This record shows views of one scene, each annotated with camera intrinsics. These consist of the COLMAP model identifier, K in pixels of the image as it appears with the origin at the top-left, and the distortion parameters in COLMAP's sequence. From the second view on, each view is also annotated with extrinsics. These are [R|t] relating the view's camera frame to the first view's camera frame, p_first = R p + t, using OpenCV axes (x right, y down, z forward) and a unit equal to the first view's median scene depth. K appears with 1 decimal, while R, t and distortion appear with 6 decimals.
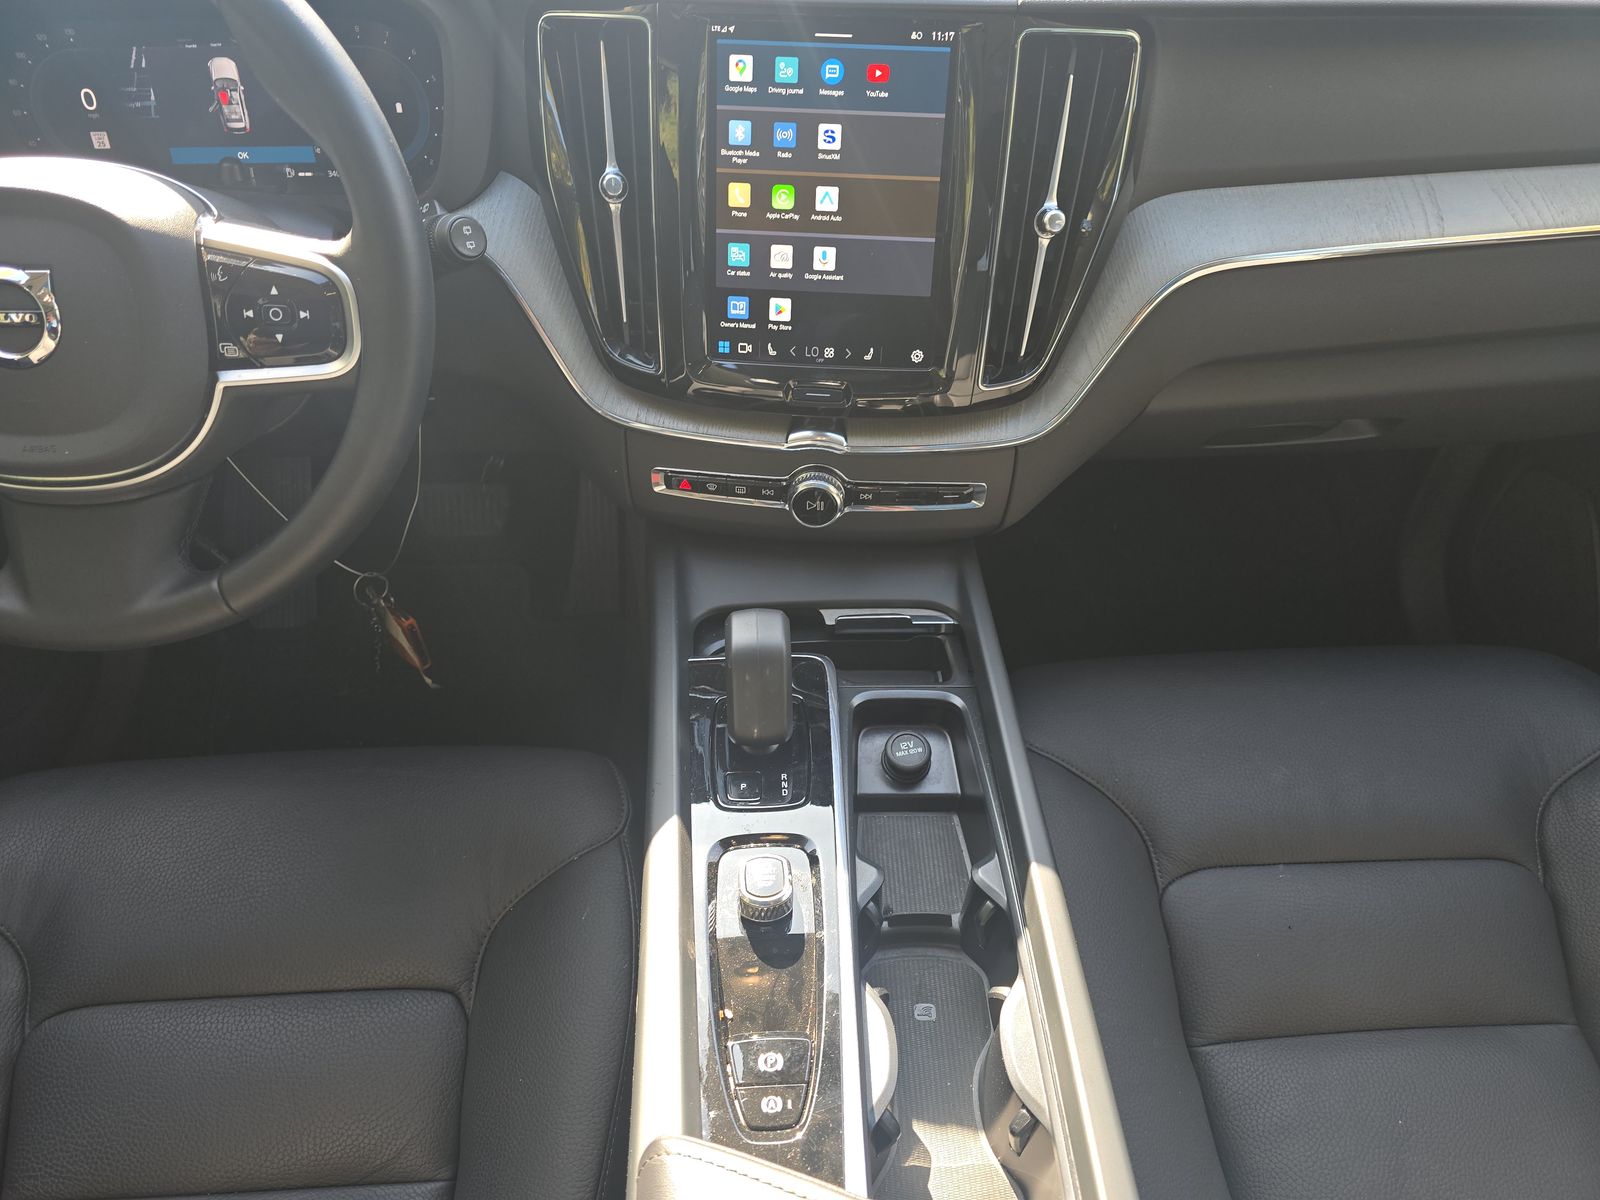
lens RADIAL K [[1076.8, 0, 800.7], [0, 1076.8, 612.8], [0, 0, 1]] dist [0.060502, -0.033998]
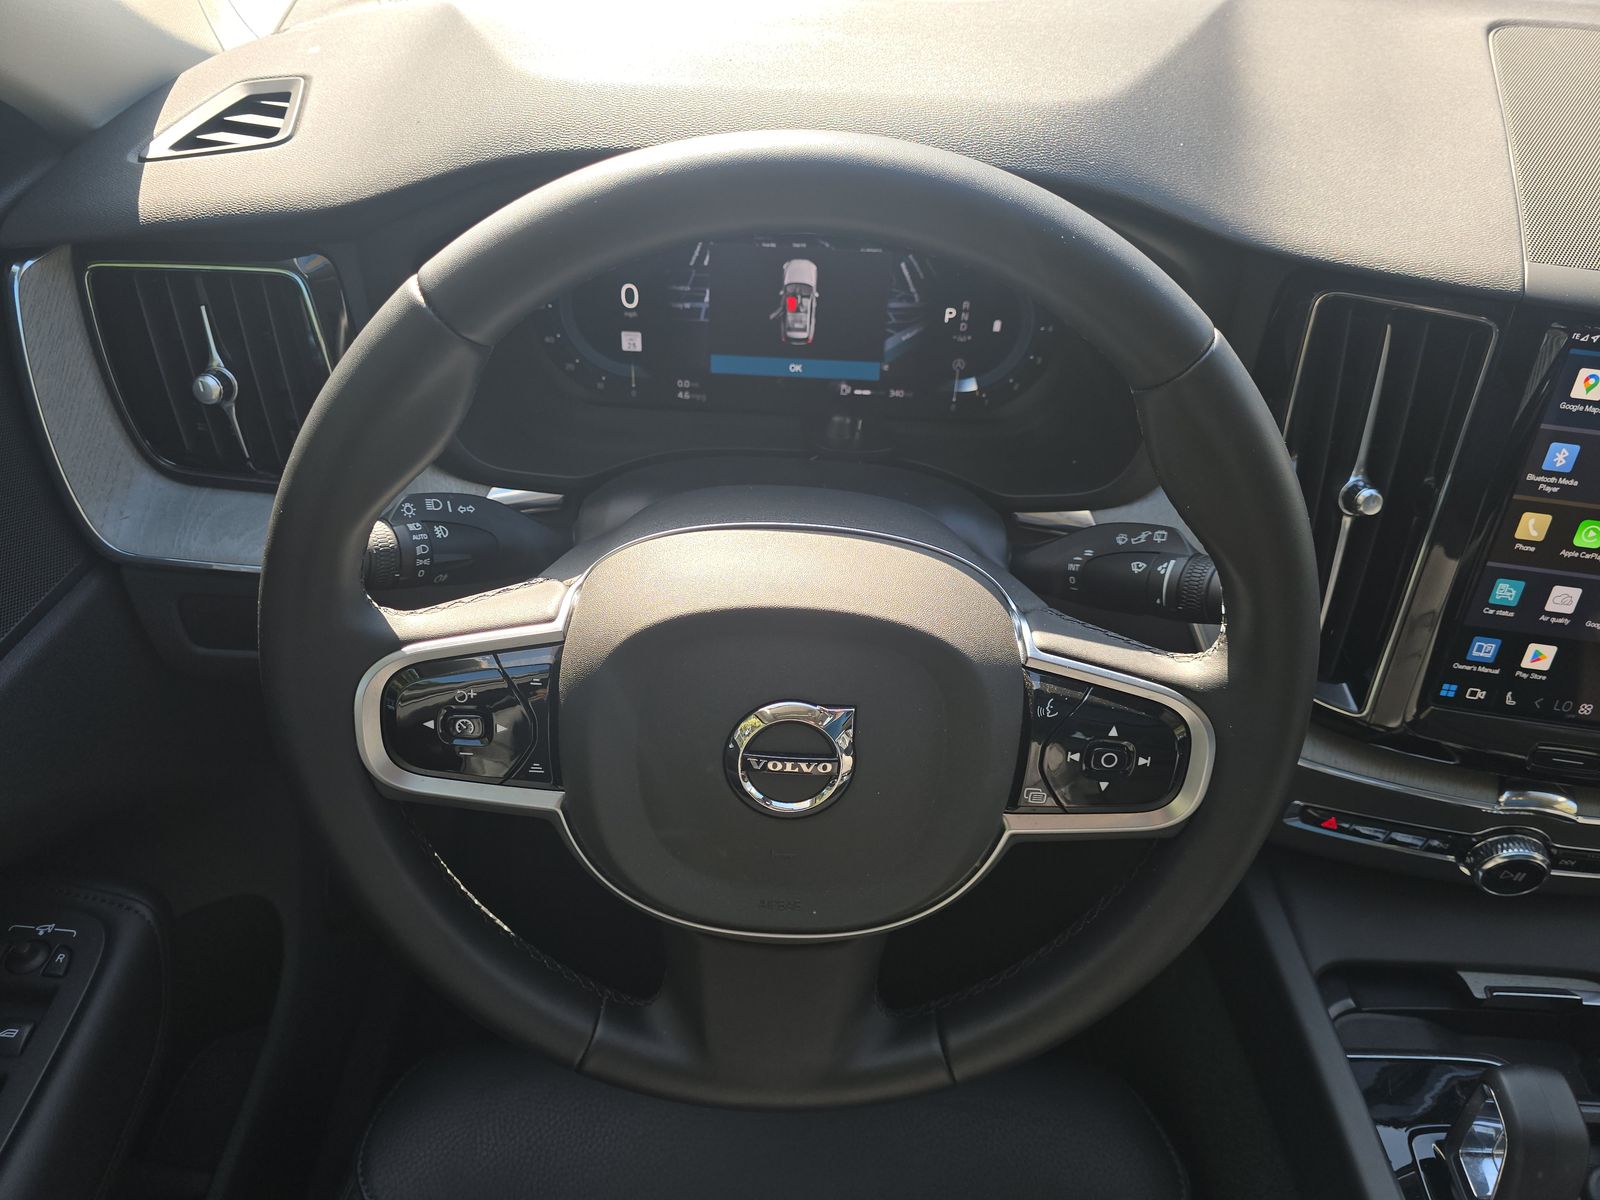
lens RADIAL K [[1076.8, 0, 793.5], [0, 1076.8, 598.8], [0, 0, 1]] dist [0.060502, -0.033998]
pose [[0.997470, 0.070540, 0.008824, -0.571299], [-0.070953, 0.995544, 0.062117, -0.332904], [-0.004403, -0.062586, 0.998030, 0.202151]]
